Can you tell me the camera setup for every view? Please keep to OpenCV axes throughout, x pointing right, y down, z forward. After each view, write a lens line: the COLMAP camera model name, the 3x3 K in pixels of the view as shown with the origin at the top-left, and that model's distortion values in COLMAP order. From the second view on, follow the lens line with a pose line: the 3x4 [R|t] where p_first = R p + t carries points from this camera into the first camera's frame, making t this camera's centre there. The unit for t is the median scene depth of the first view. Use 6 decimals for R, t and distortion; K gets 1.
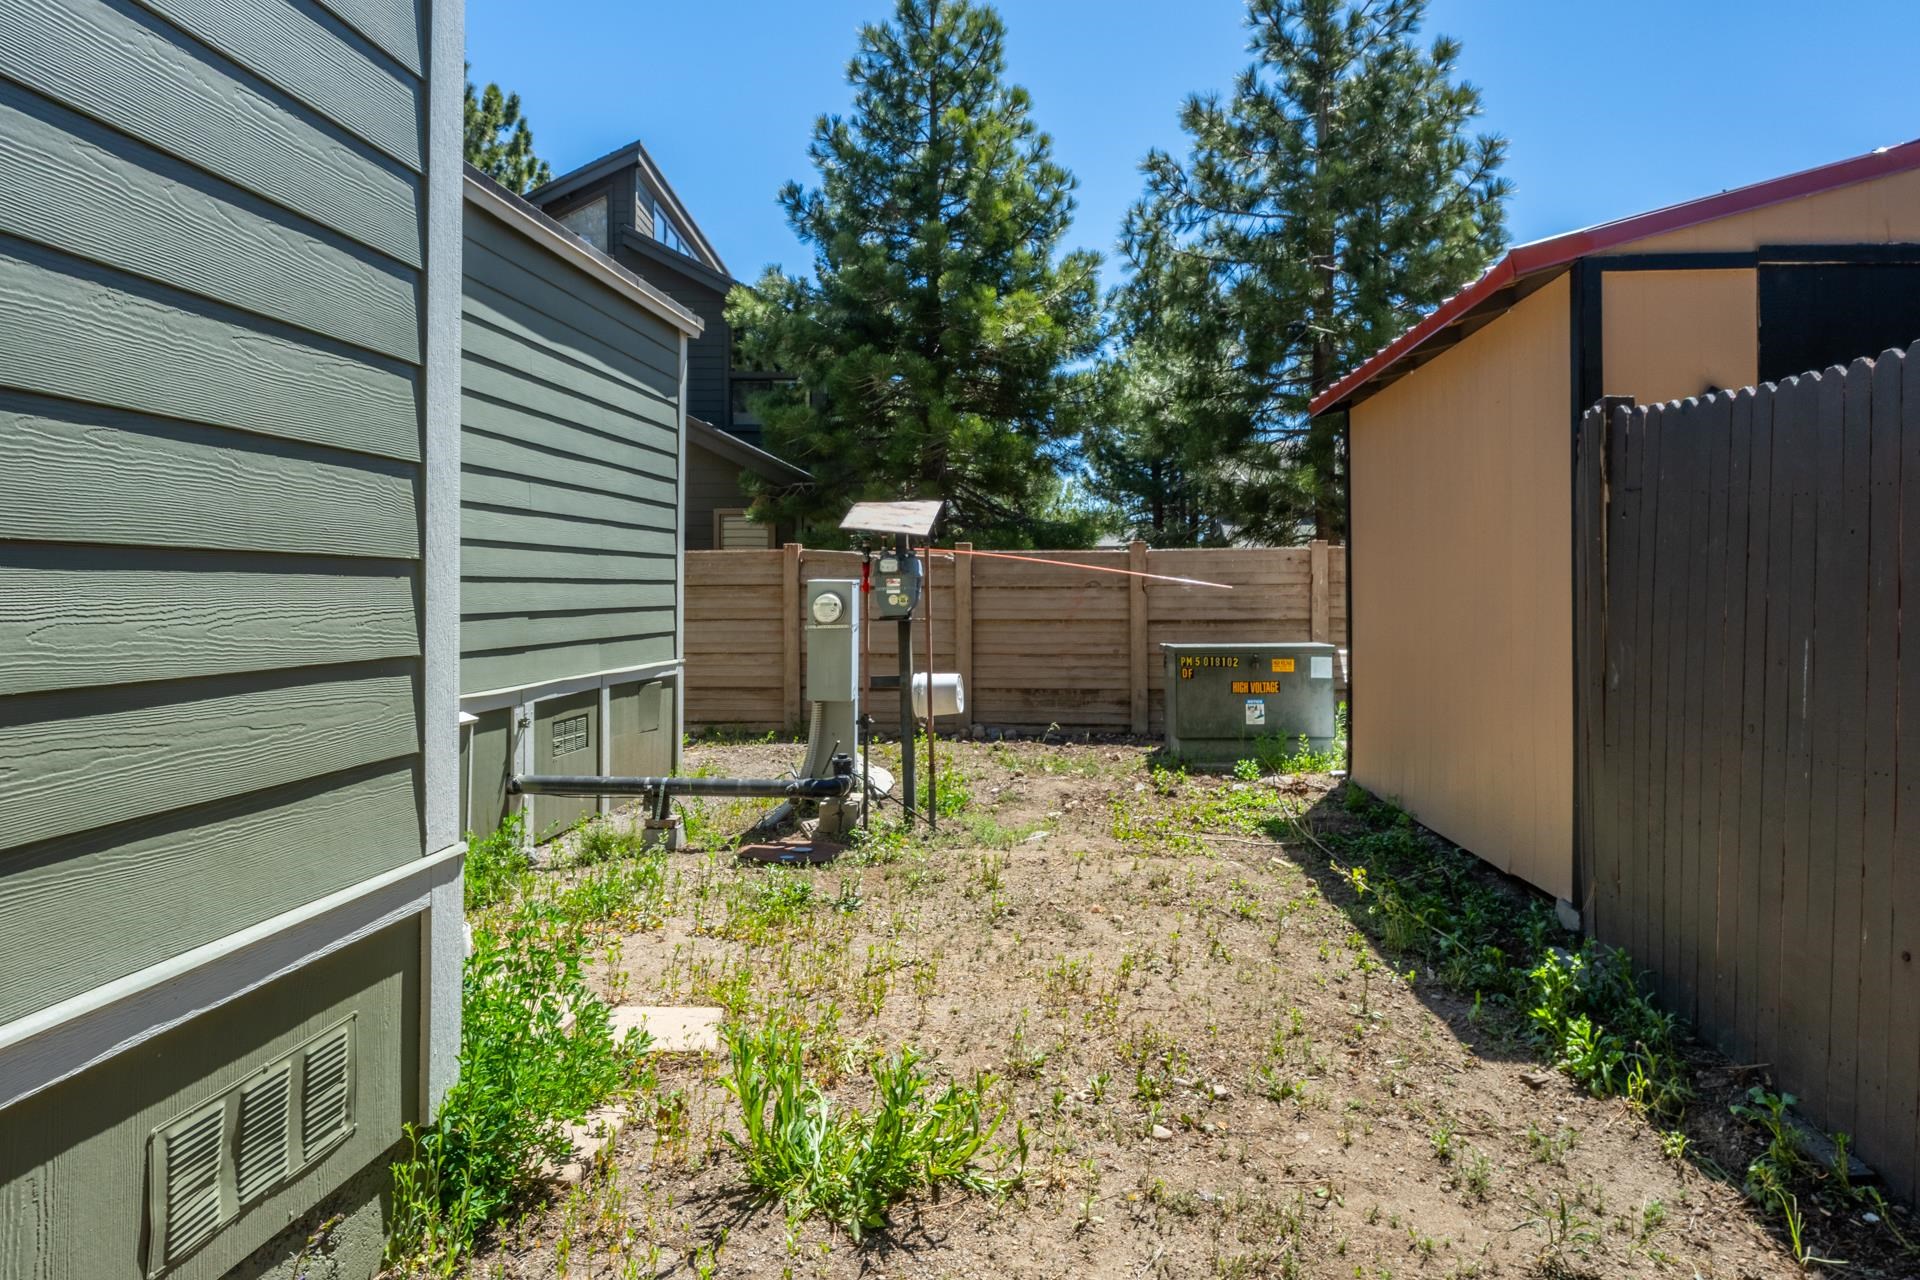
lens RADIAL K [[1078.8, 0, 912.2], [0, 1078.8, 583.5], [0, 0, 1]] dist [-0.011067, -0.001346]
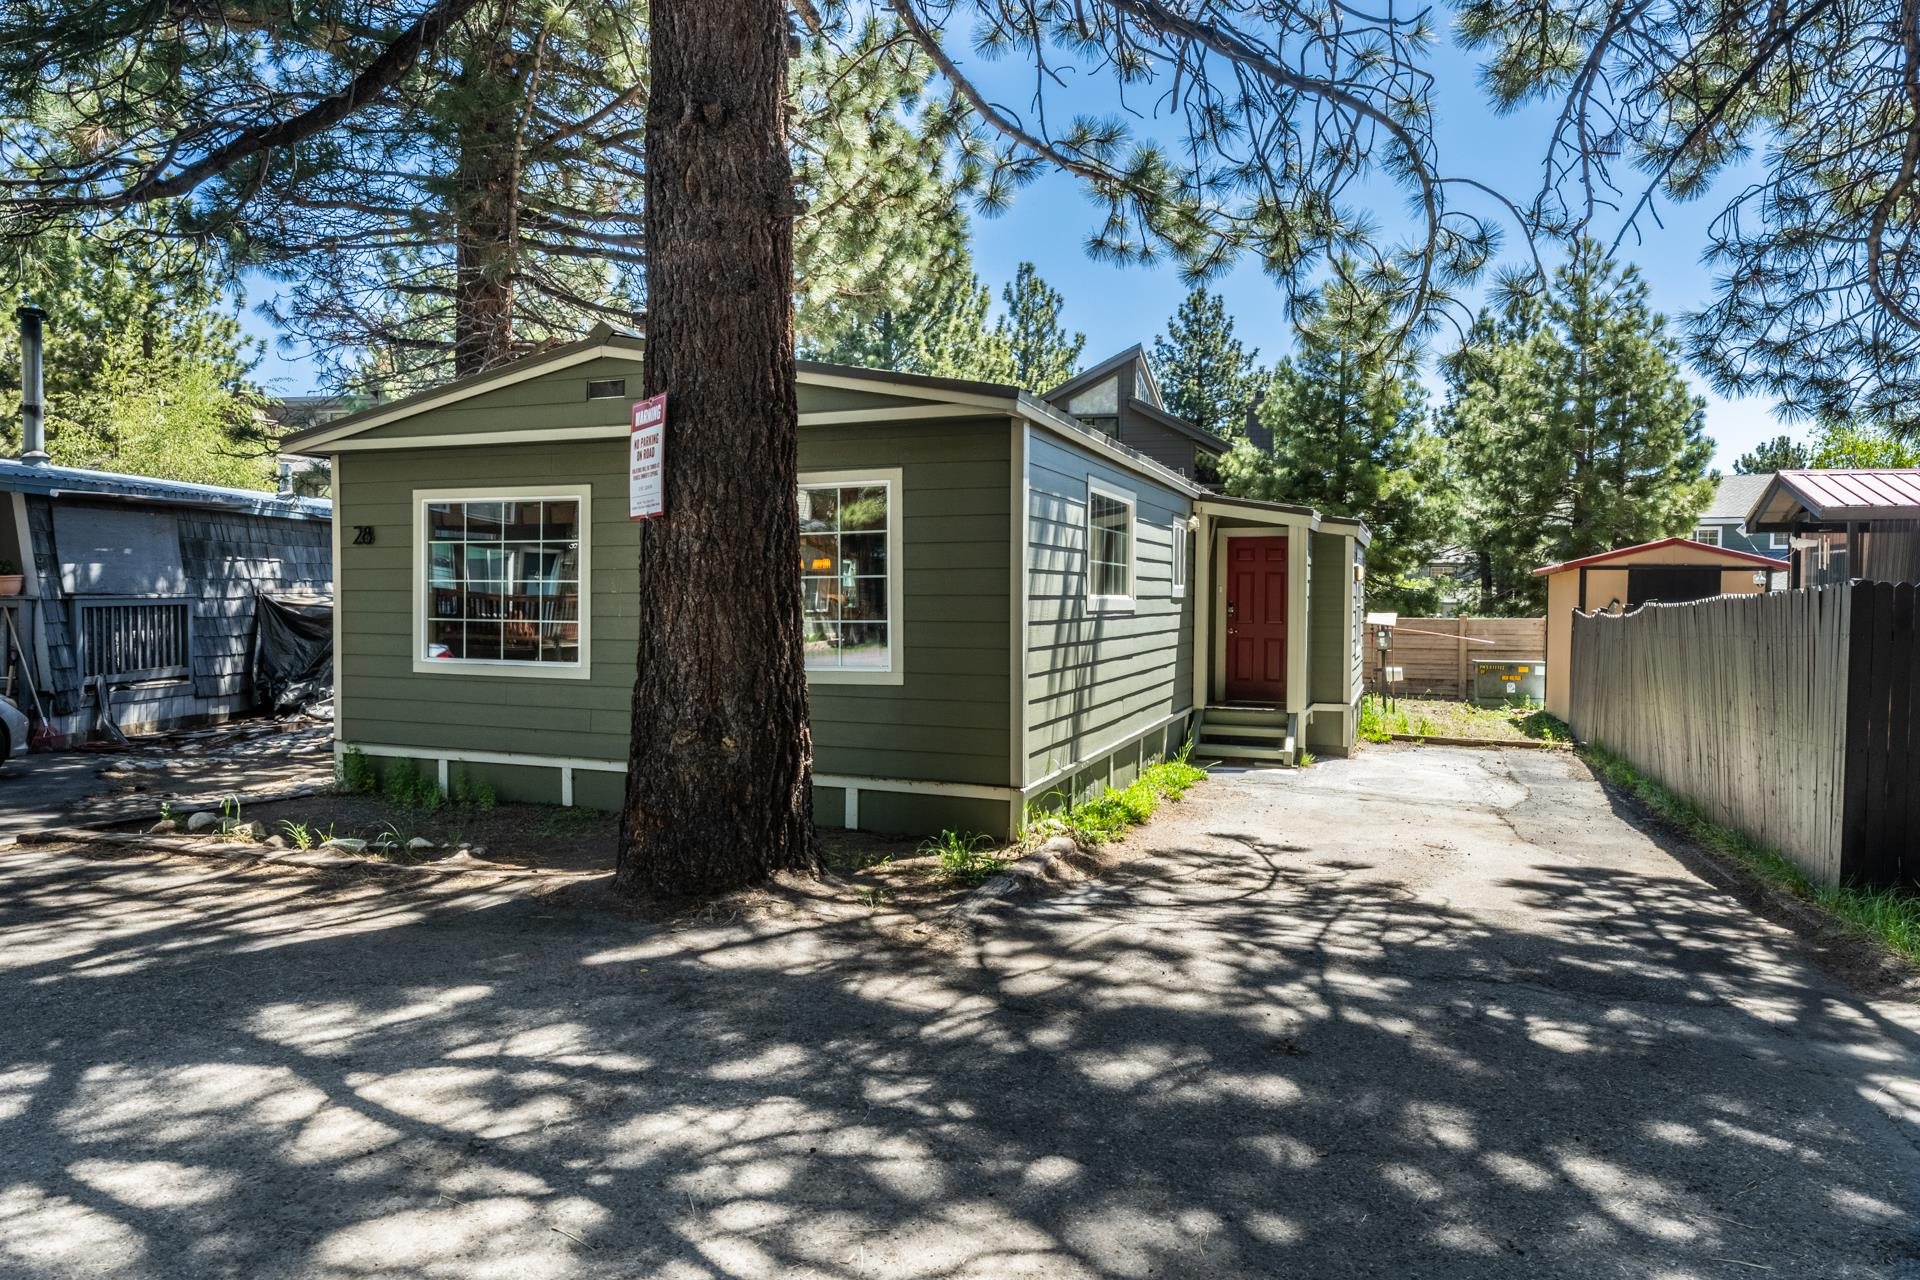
lens RADIAL K [[1125.9, 0, 980.5], [0, 1125.9, 625.5], [0, 0, 1]] dist [-0.000595, 0.000782]
pose [[0.979709, 0.013080, -0.199999, -0.213246], [-0.007015, 0.999495, 0.031002, -0.056880], [0.200304, -0.028970, 0.979305, -1.042451]]
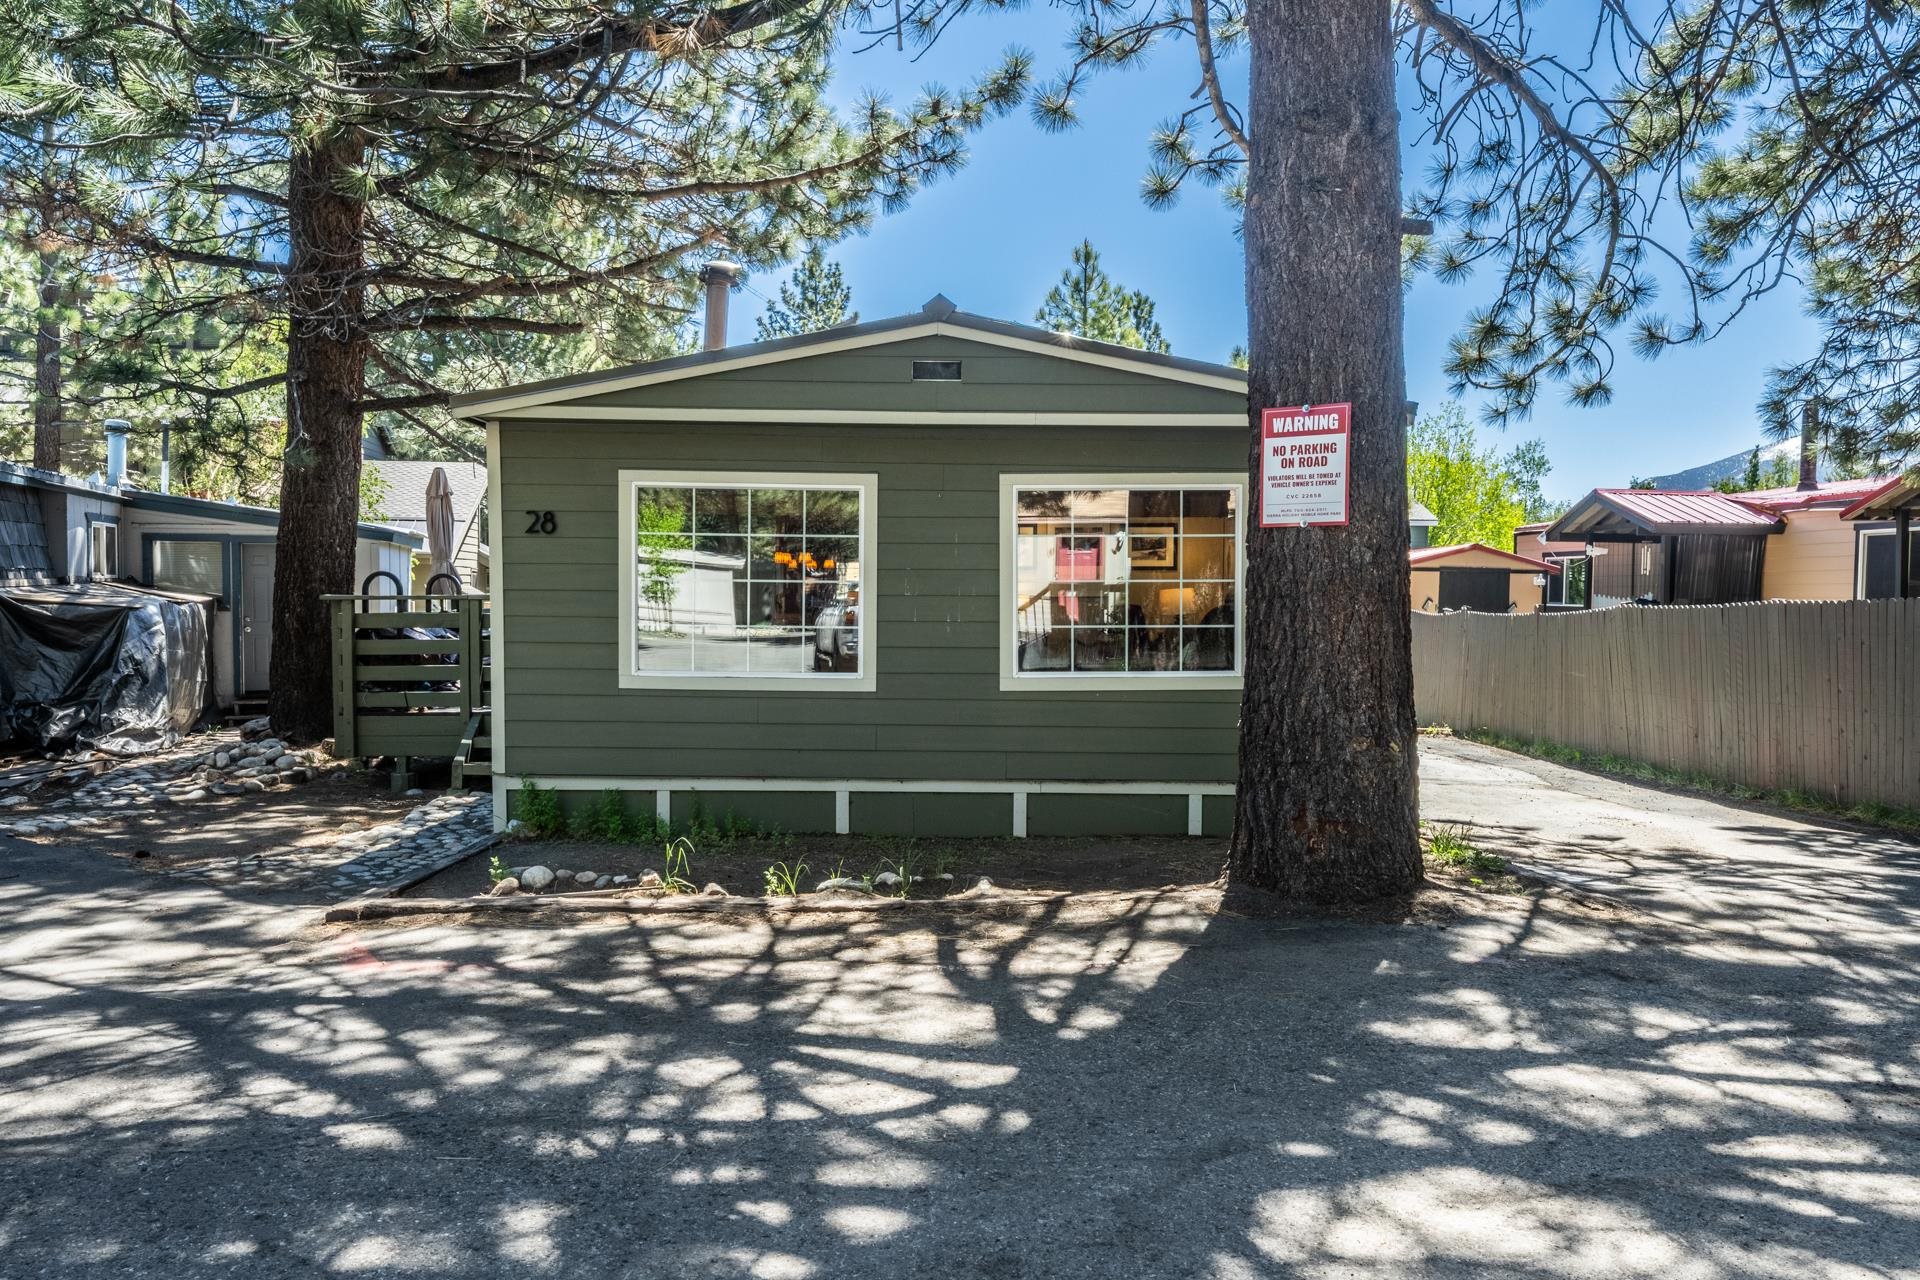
lens RADIAL K [[1237.2, 0, 964.7], [0, 1237.2, 650.0], [0, 0, 1]] dist [-0.000134, 0.004461]
pose [[0.986871, 0.005177, 0.161428, -0.562665], [-0.013768, 0.998545, 0.052146, -0.059168], [-0.160923, -0.053683, 0.985506, -1.083272]]
